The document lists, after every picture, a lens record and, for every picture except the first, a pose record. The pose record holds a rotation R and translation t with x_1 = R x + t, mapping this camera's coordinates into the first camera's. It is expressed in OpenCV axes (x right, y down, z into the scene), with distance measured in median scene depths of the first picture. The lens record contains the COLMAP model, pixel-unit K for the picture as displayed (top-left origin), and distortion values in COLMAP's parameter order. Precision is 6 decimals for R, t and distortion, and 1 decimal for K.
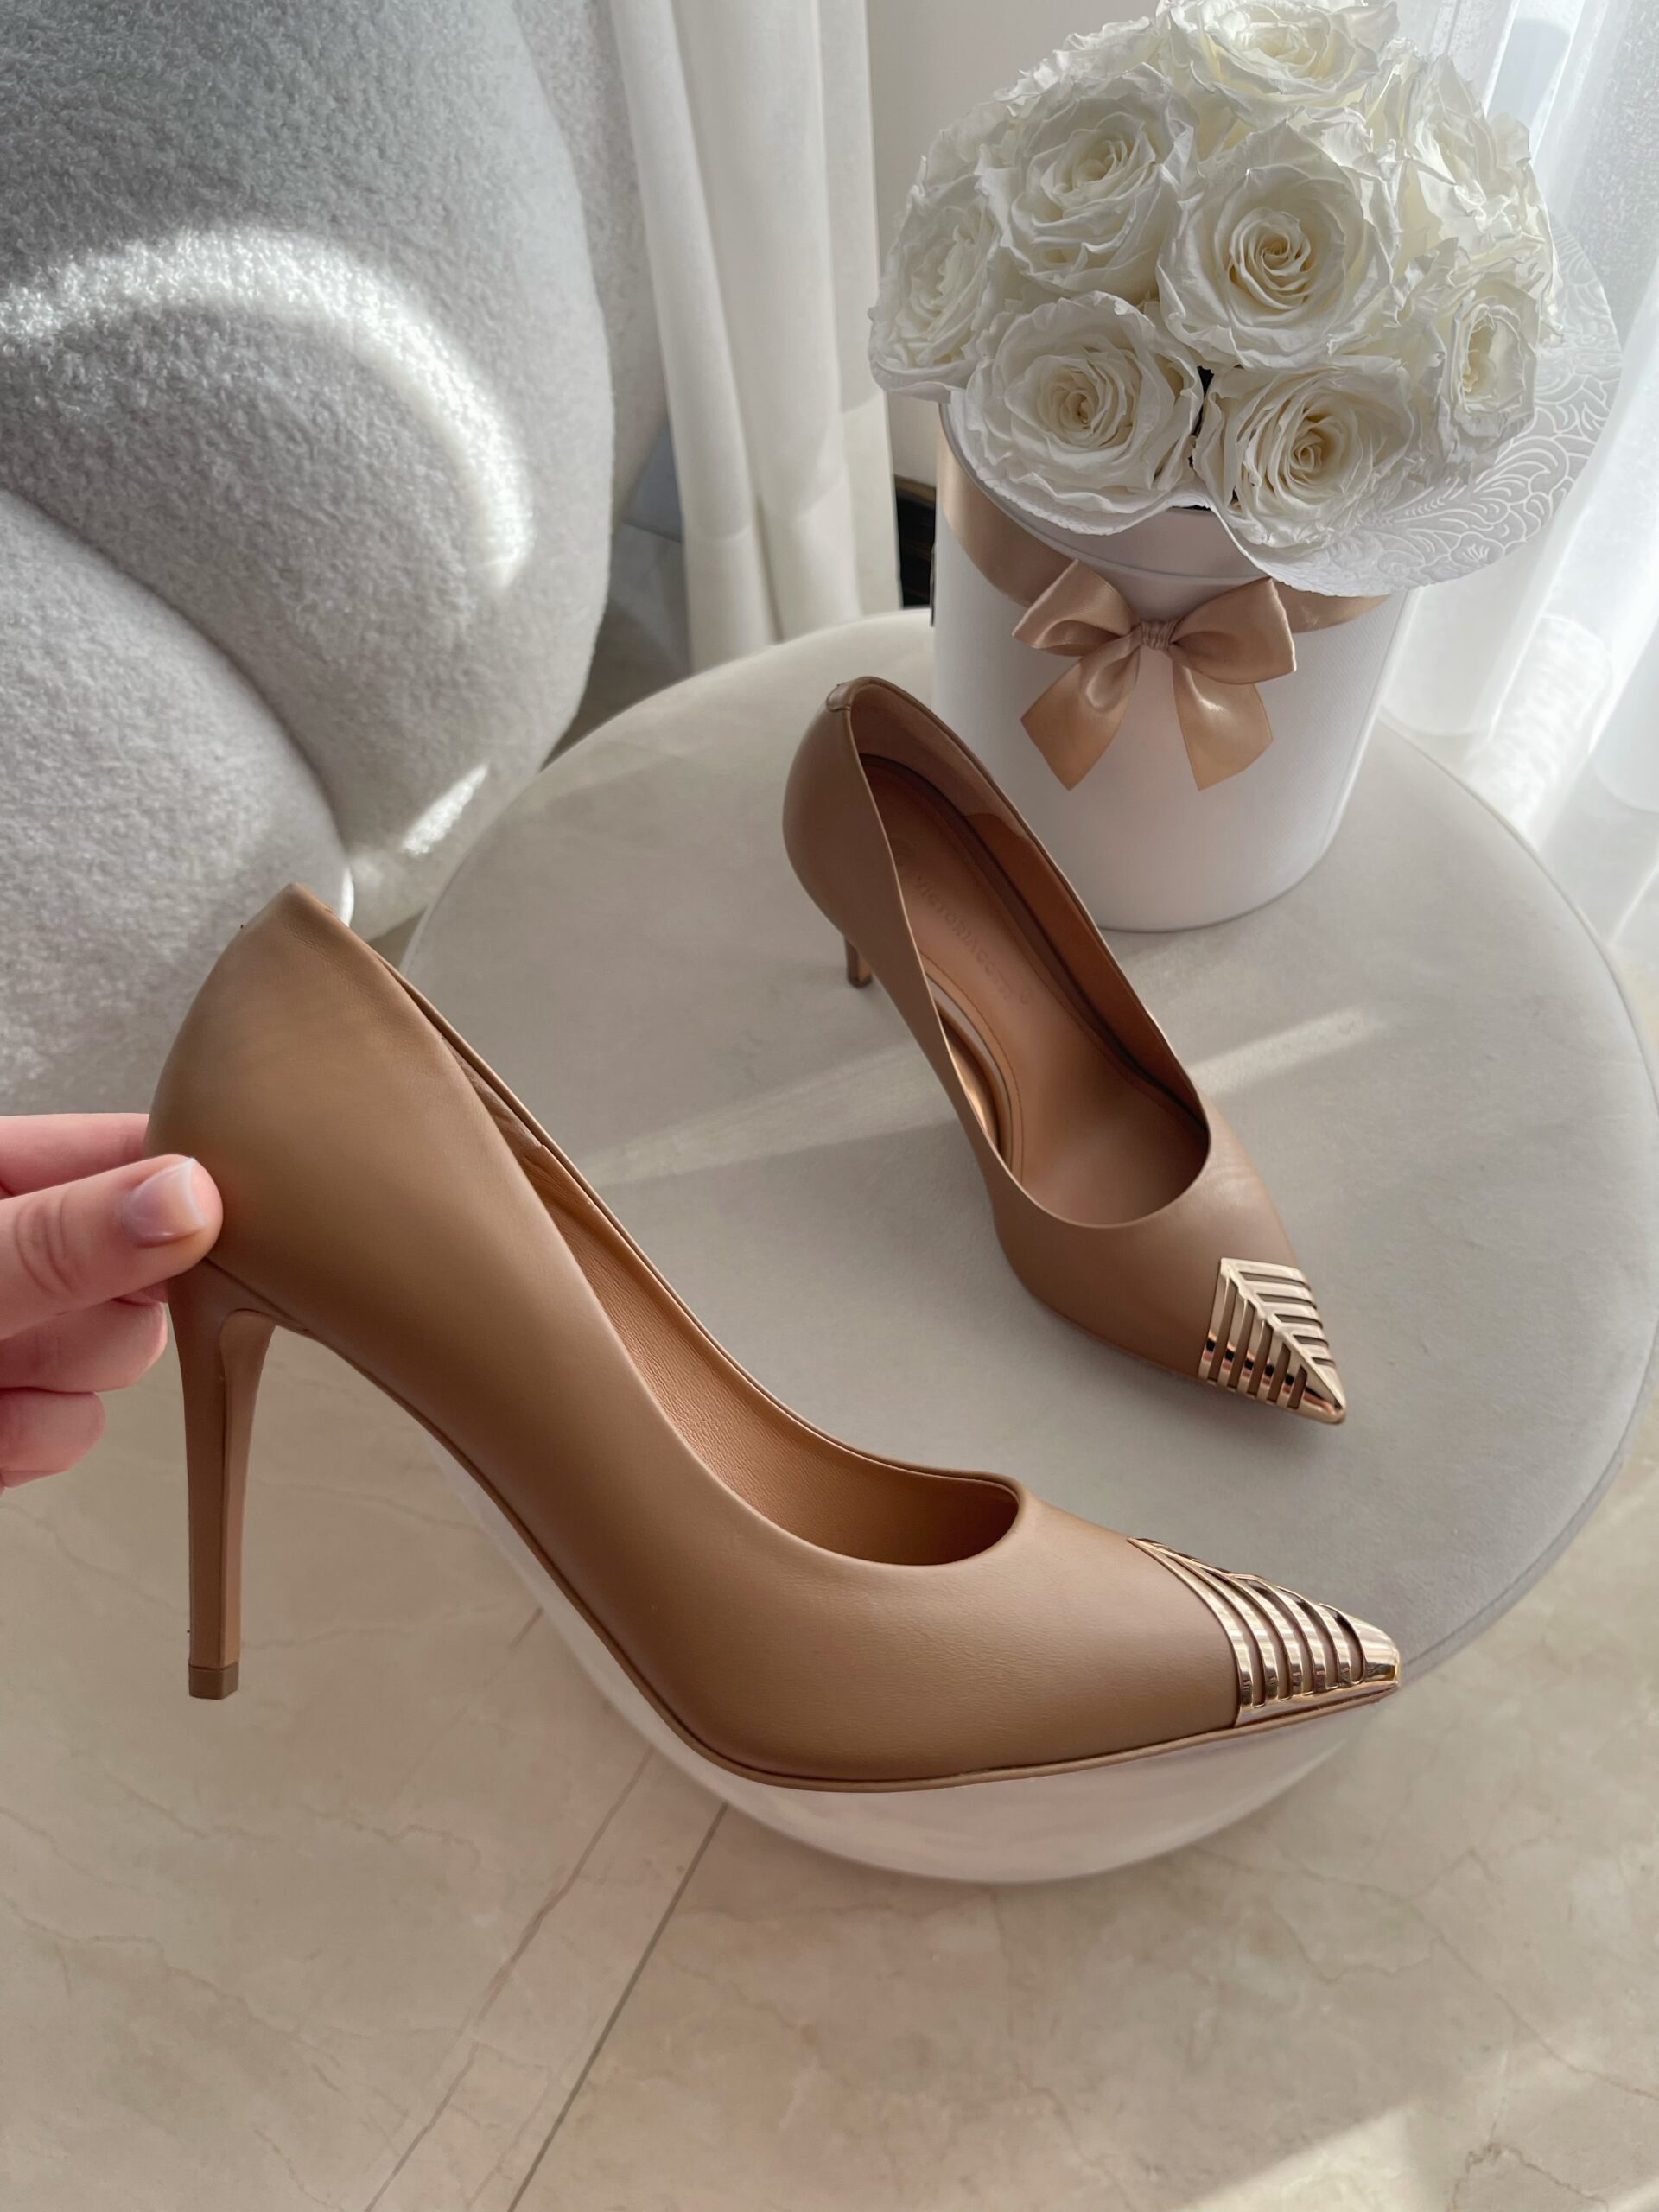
lens RADIAL K [[1698.1, 0, 806.8], [0, 1698.1, 1104.8], [0, 0, 1]] dist [0.092663, -0.146424]
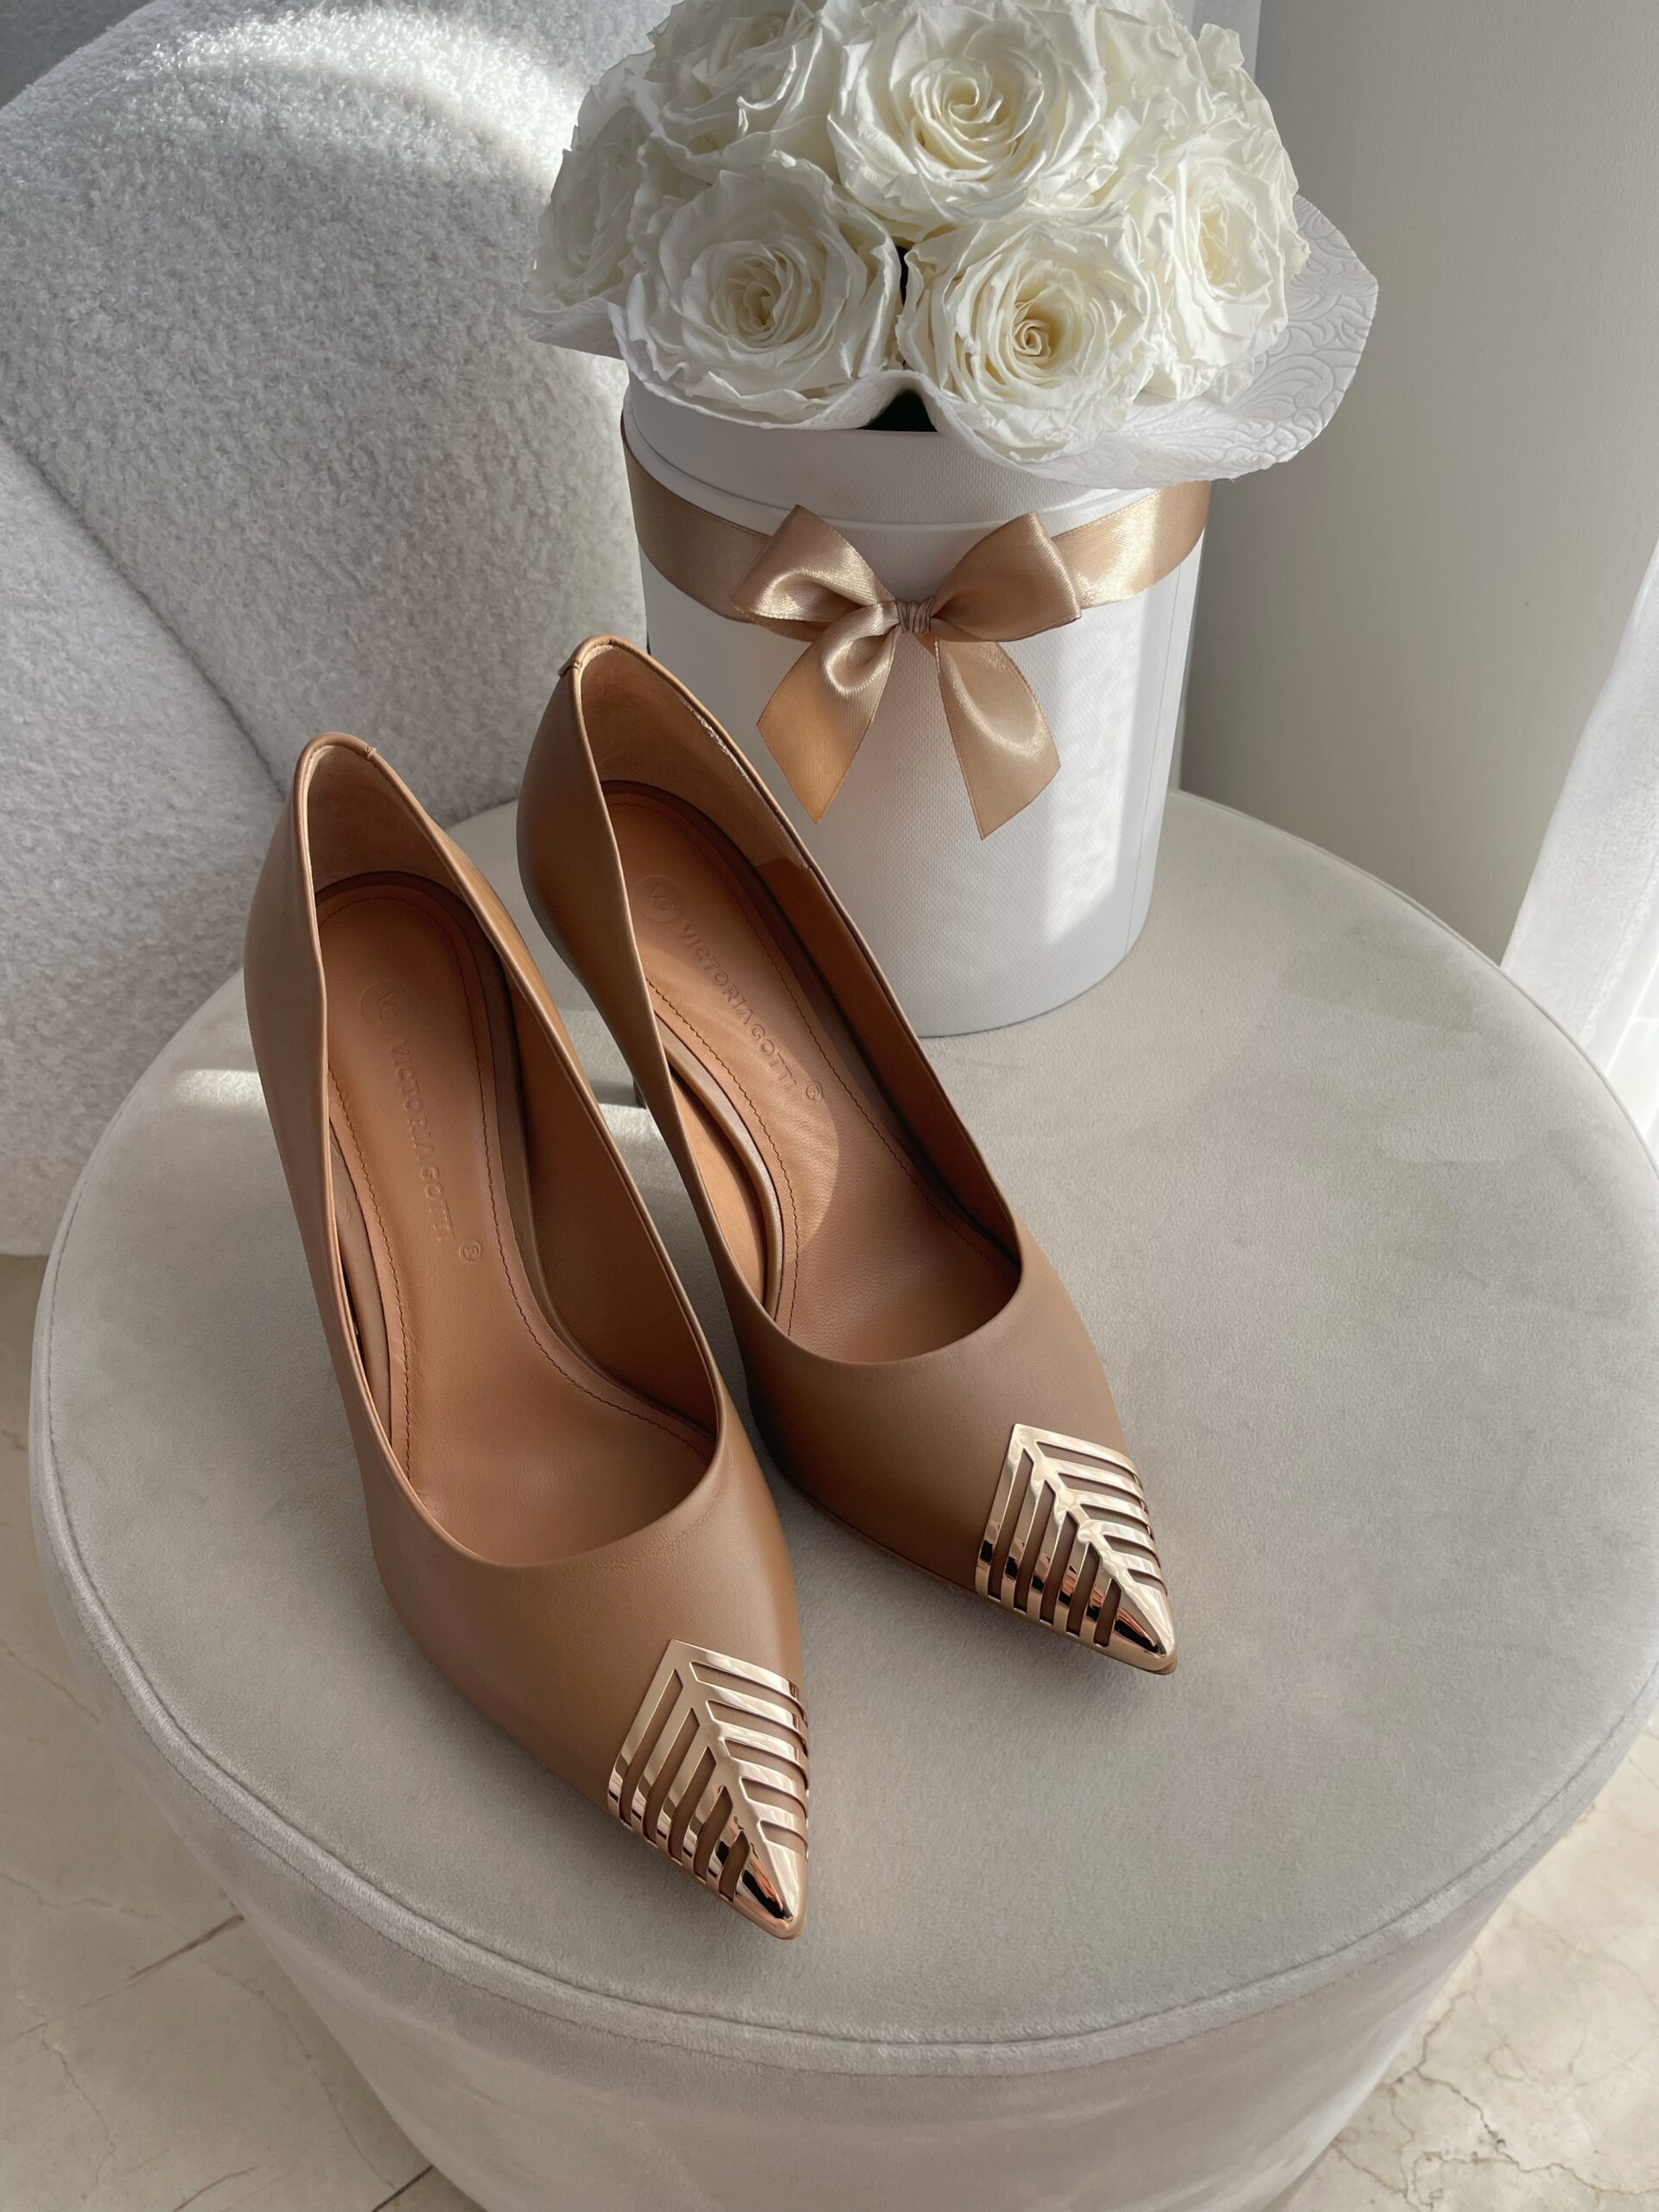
lens RADIAL K [[1710.4, 0, 833.1], [0, 1710.4, 1132.6], [0, 0, 1]] dist [0.070160, -0.110833]
pose [[0.918121, 0.304993, -0.253048, 0.269784], [-0.352049, 0.920892, -0.167391, -0.021398], [0.181976, 0.242770, 0.952863, 0.288523]]
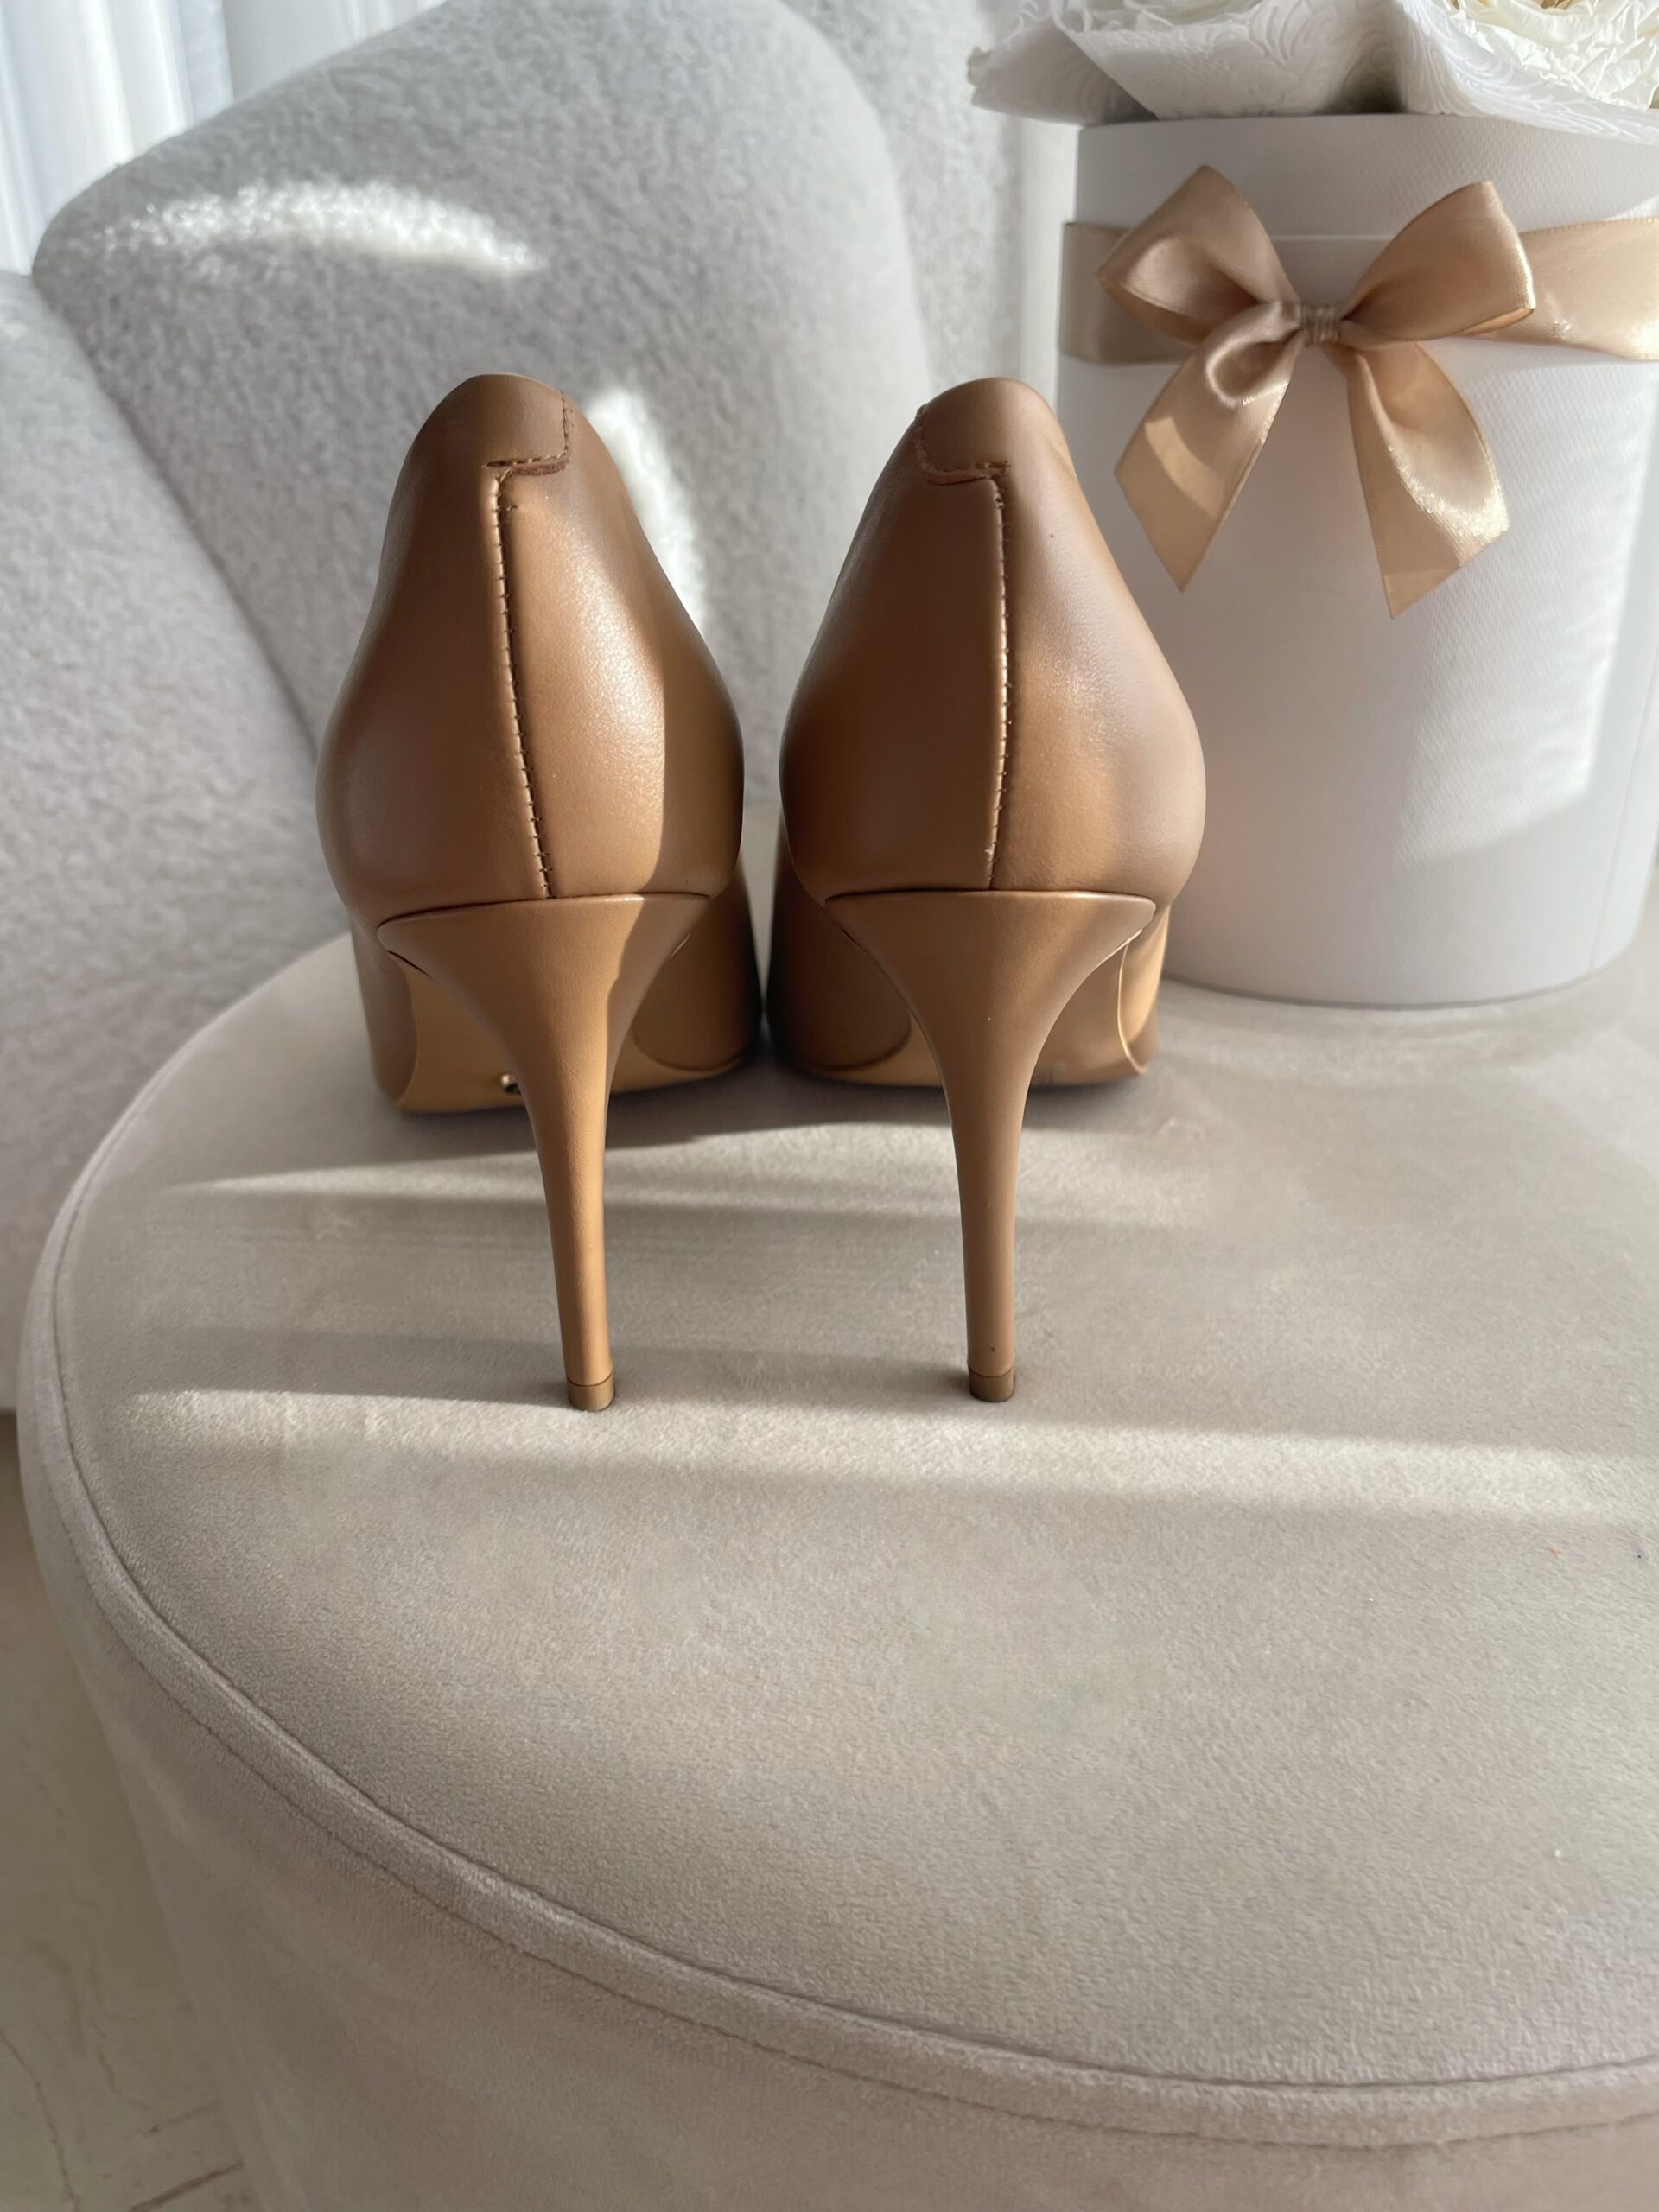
lens RADIAL K [[1710.4, 0, 803.2], [0, 1710.4, 1120.4], [0, 0, 1]] dist [0.070160, -0.110833]
pose [[0.870765, 0.257144, -0.419100, 0.303476], [-0.431647, 0.807960, -0.401100, 0.140276], [0.235476, 0.530167, 0.814539, 0.546410]]
